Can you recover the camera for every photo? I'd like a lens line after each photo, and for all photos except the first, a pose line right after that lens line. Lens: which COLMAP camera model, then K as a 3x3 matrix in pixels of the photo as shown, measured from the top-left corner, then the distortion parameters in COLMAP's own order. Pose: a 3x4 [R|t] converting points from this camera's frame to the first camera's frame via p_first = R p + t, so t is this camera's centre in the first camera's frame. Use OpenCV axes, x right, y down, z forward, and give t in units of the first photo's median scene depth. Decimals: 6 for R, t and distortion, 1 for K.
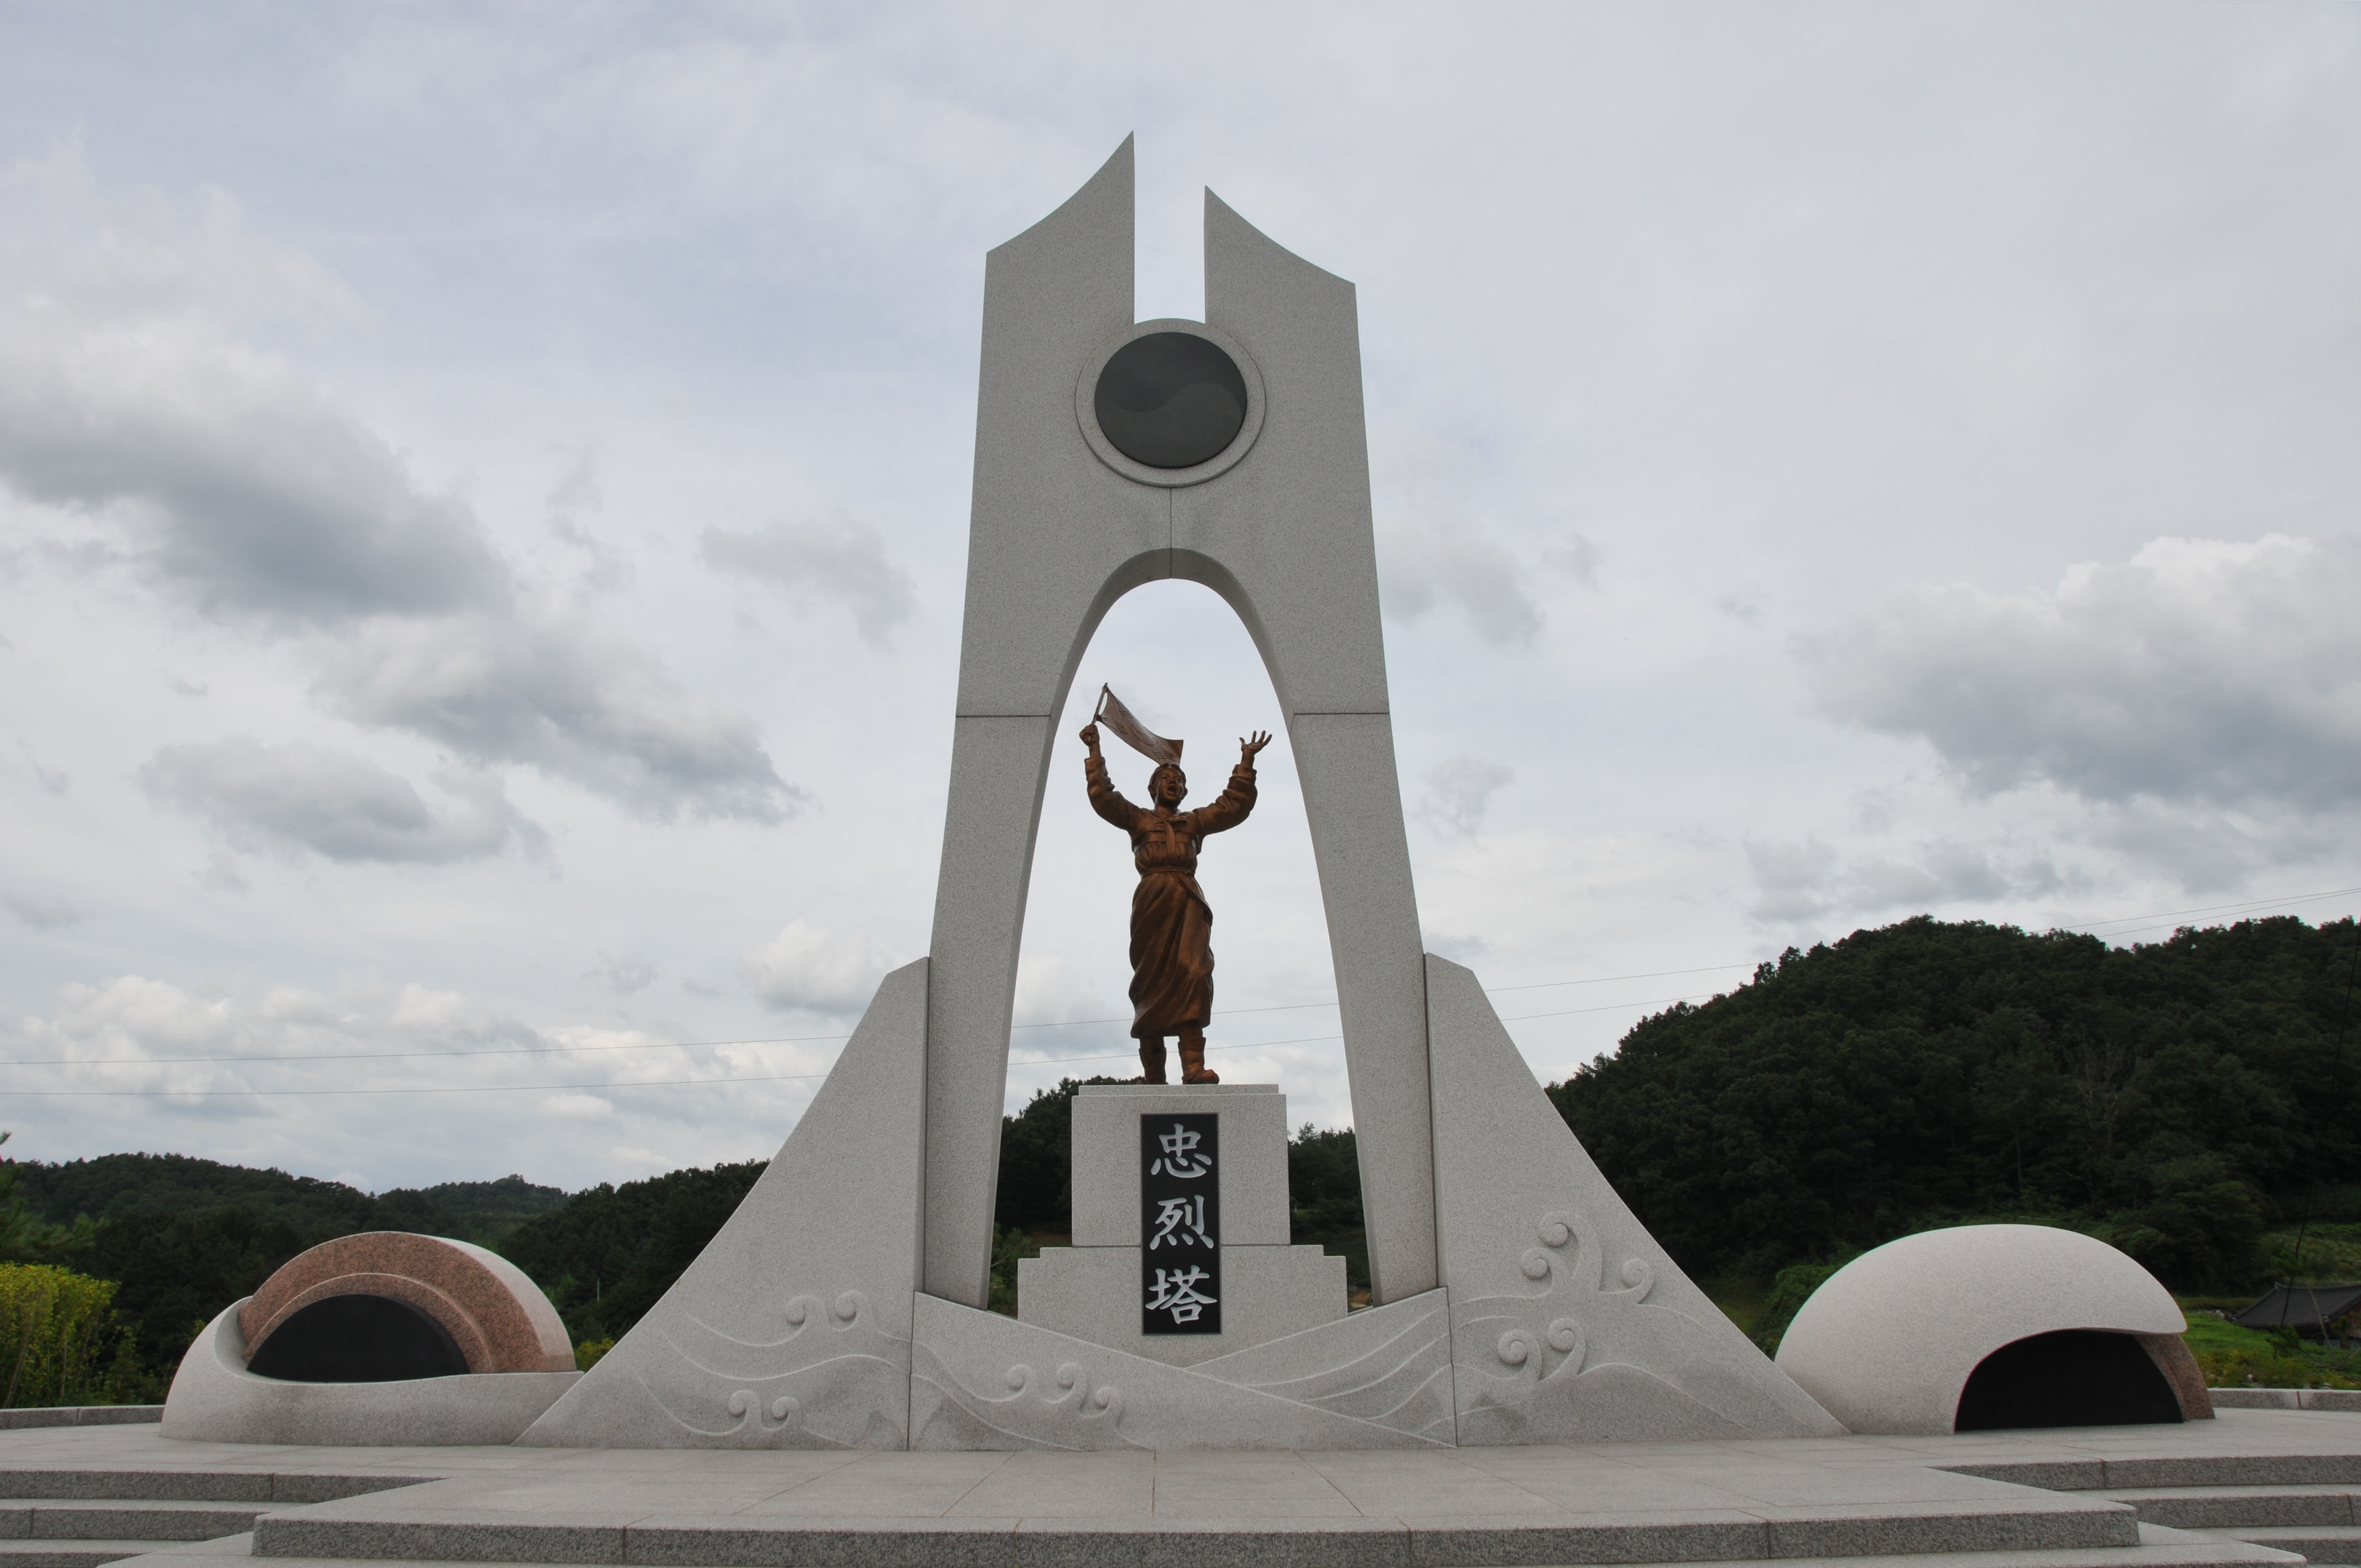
lens RADIAL K [[1873.7, 0, 1153.7], [0, 1873.7, 829.7], [0, 0, 1]] dist [-0.157580, 0.114210]
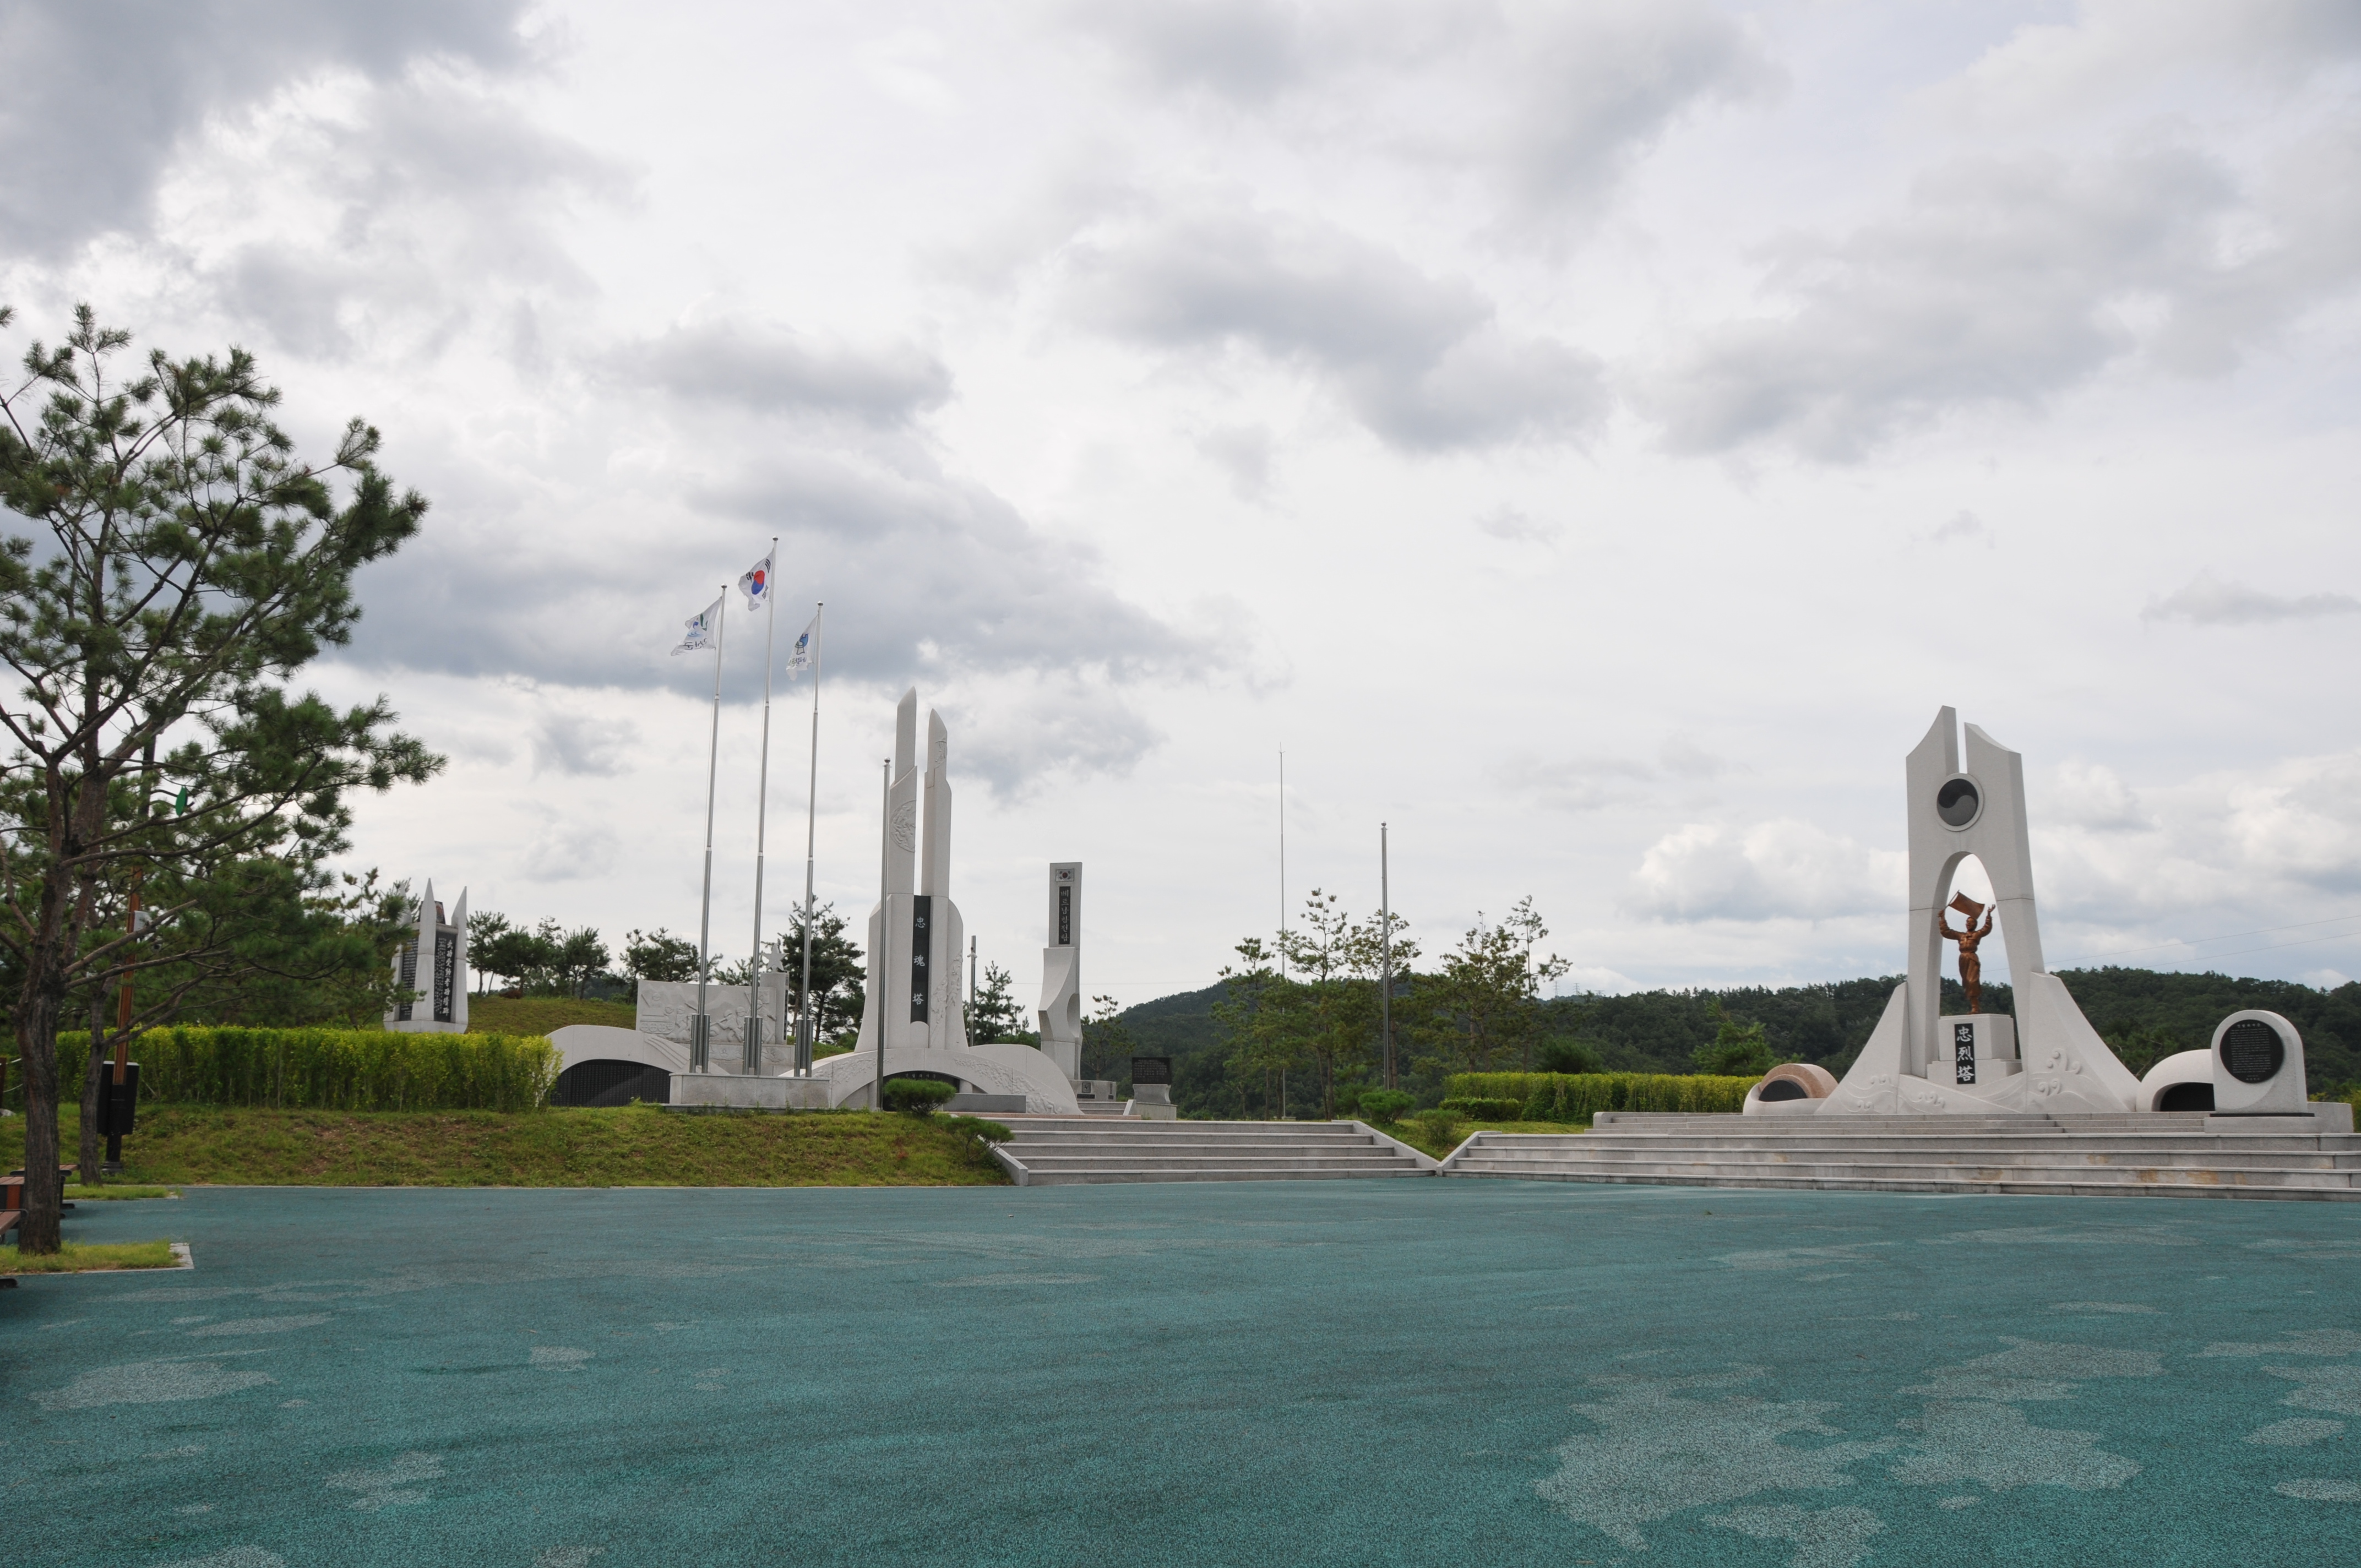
lens RADIAL K [[1873.9, 0, 1153.7], [0, 1873.9, 829.7], [0, 0, 1]] dist [-0.157580, 0.114210]
pose [[0.551092, -0.118694, -0.825960, 1.835355], [0.204396, 0.978879, -0.004292, -0.452318], [0.809024, -0.166457, 0.563713, -1.905774]]
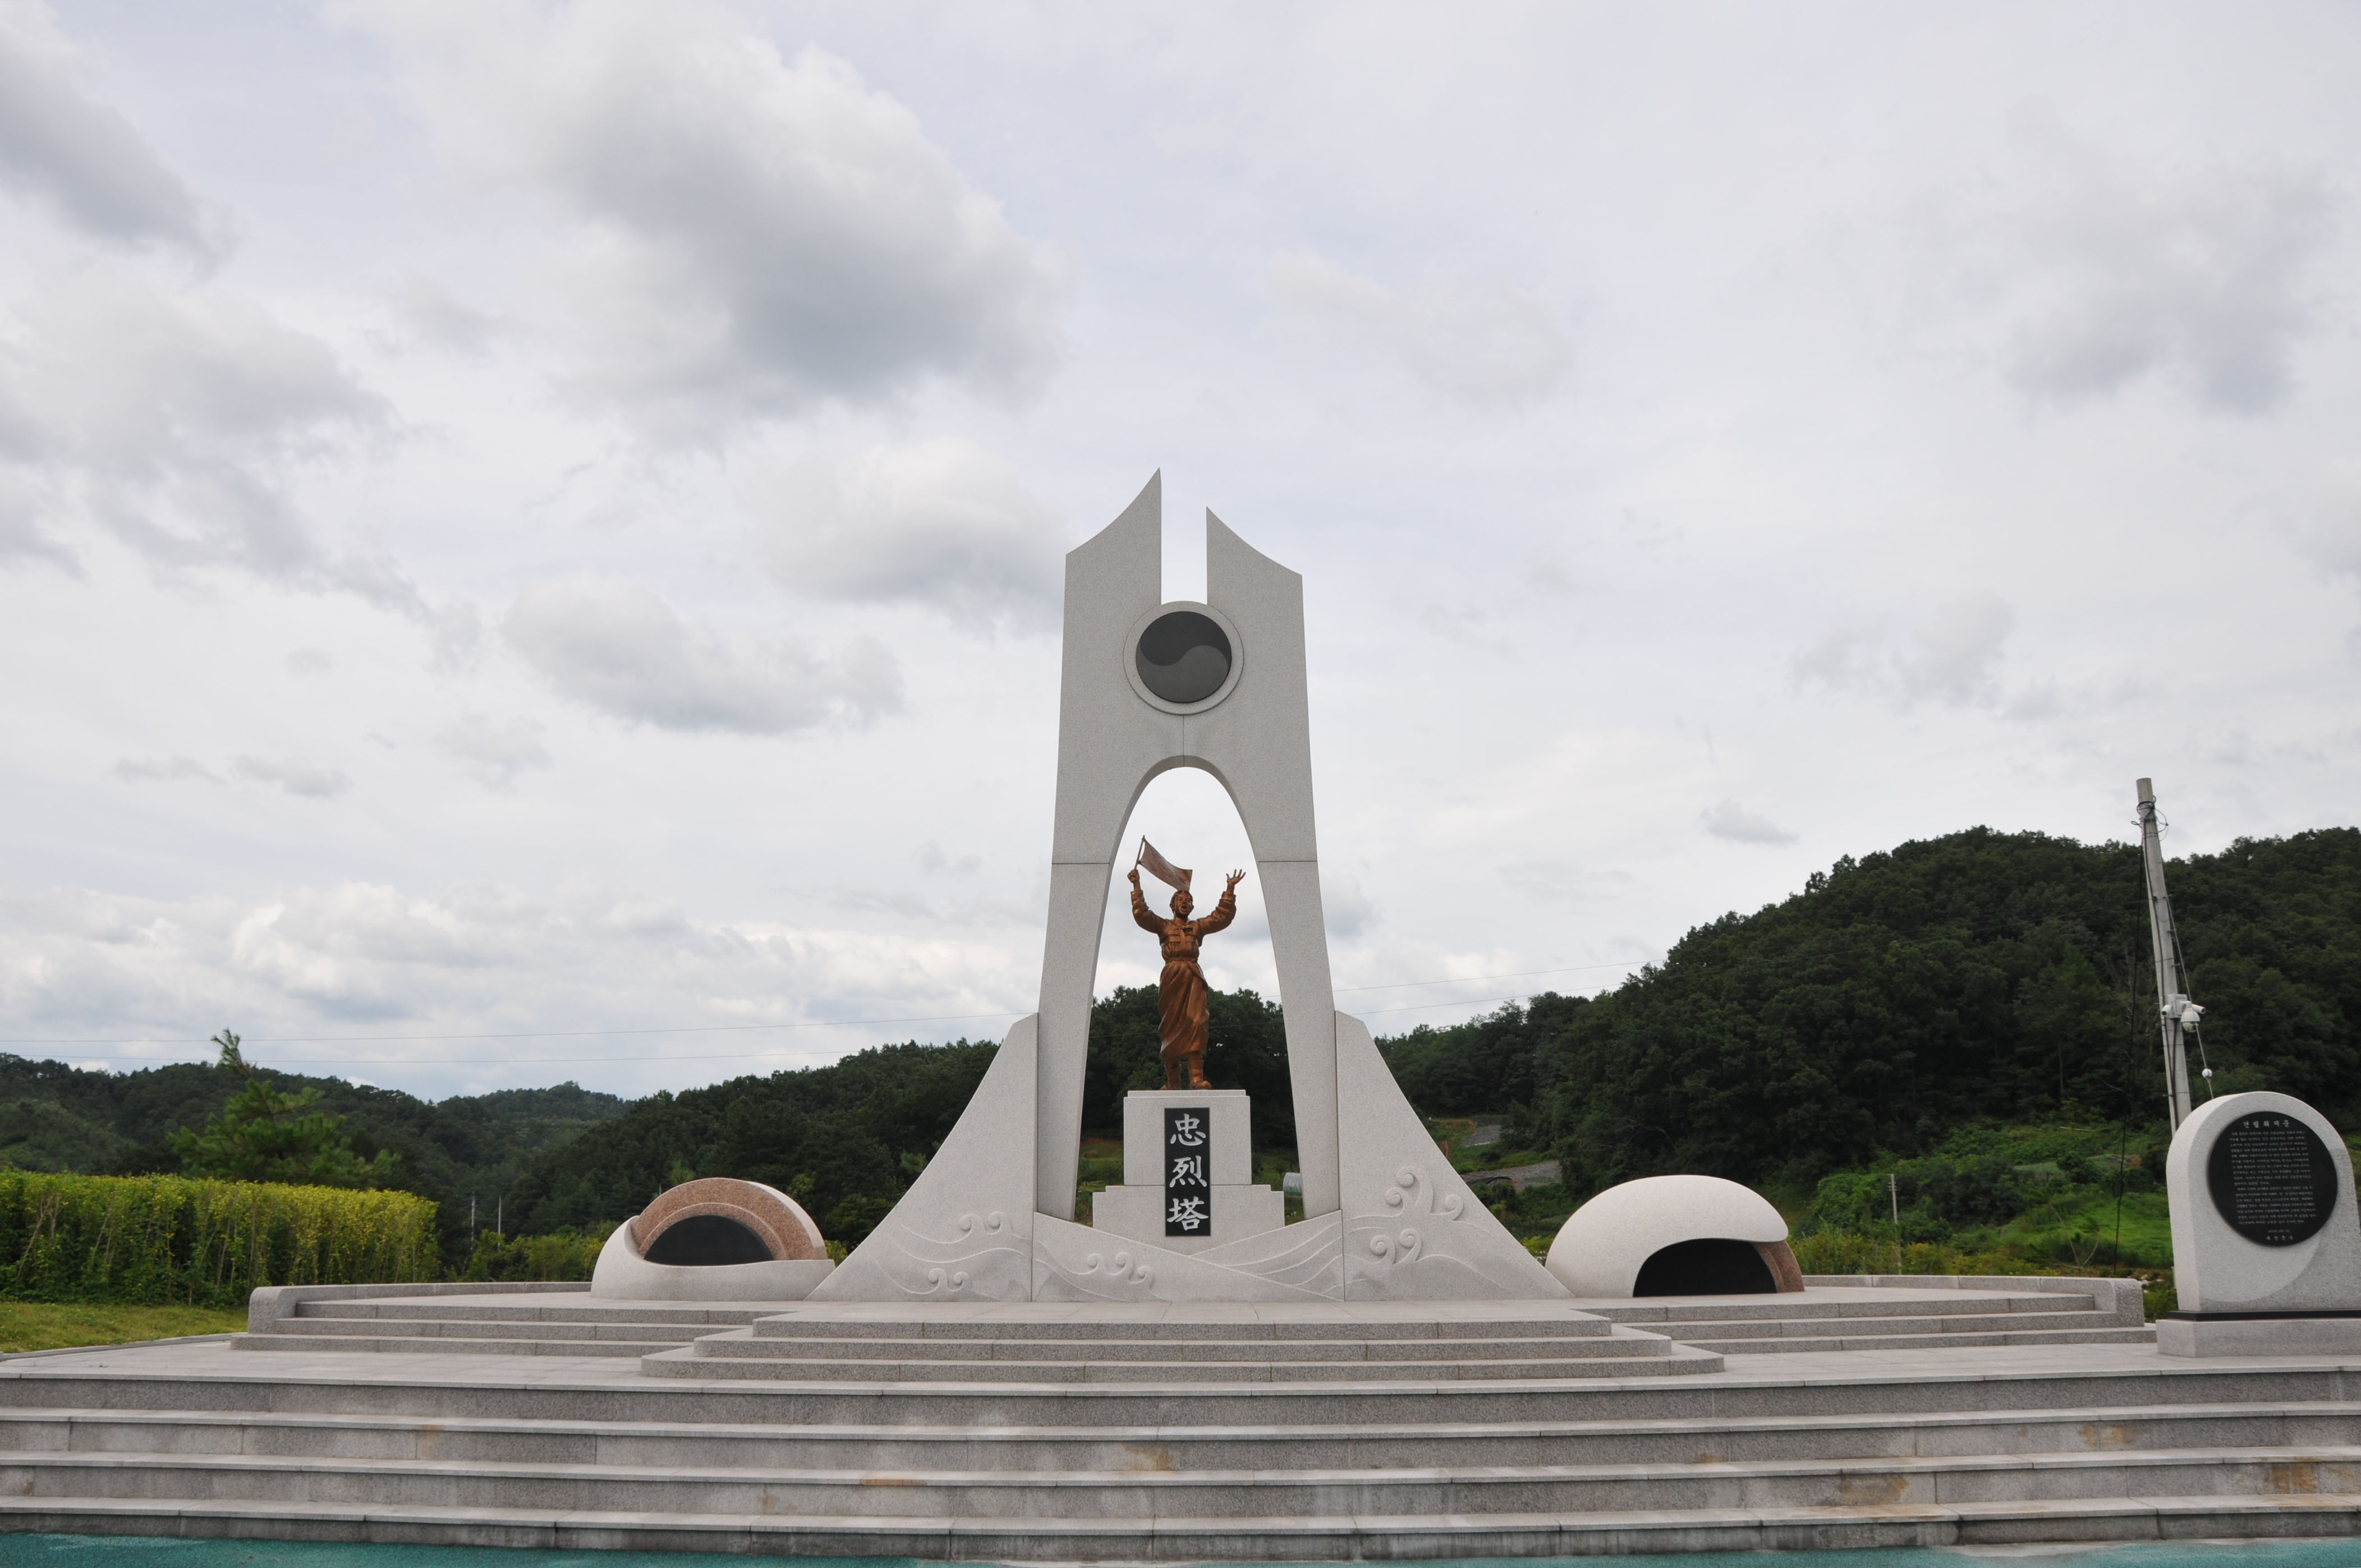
lens RADIAL K [[1900.6, 0, 1158.0], [0, 1900.6, 844.1], [0, 0, 1]] dist [-0.158908, 0.113153]
pose [[0.999655, -0.002511, -0.026142, 0.028957], [0.004070, 0.998204, 0.059769, -0.167624], [0.025945, -0.059855, 0.997870, -0.622605]]
